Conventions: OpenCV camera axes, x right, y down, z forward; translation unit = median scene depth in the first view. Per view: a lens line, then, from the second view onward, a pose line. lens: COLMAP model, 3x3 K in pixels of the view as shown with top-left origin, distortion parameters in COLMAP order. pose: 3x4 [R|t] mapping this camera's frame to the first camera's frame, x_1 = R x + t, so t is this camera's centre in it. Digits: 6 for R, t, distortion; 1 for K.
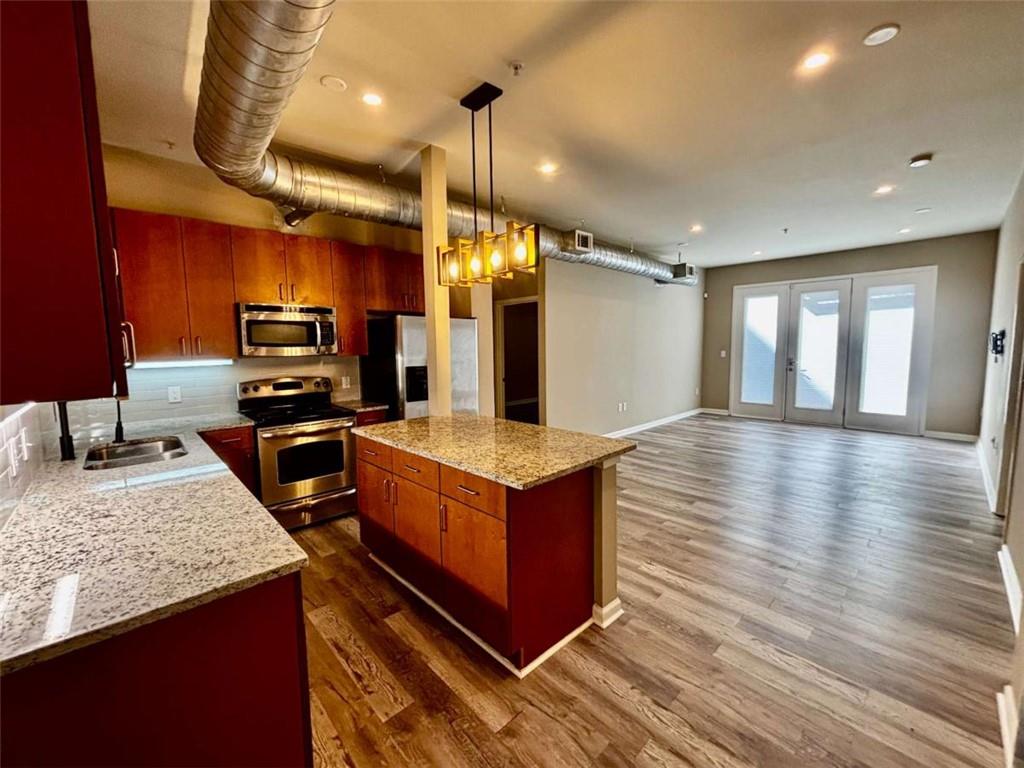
lens RADIAL K [[414.2, 0, 512.0], [0, 414.2, 384.0], [0, 0, 1]] dist [0.000840, 0.000051]
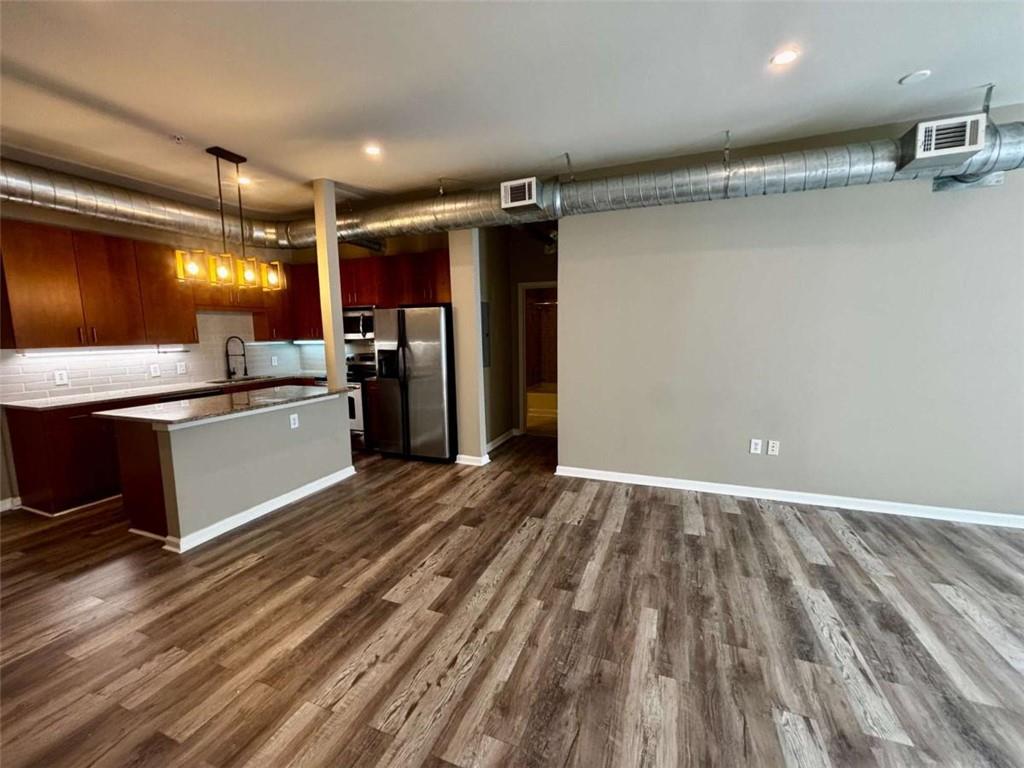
lens RADIAL K [[408.9, 0, 511.1], [0, 408.9, 382.1], [0, 0, 1]] dist [-0.001353, -0.000702]
pose [[0.431547, 0.119391, -0.894155, 1.237401], [-0.081403, 0.992313, 0.093209, -0.106906], [0.898410, 0.032563, 0.437948, 0.963239]]
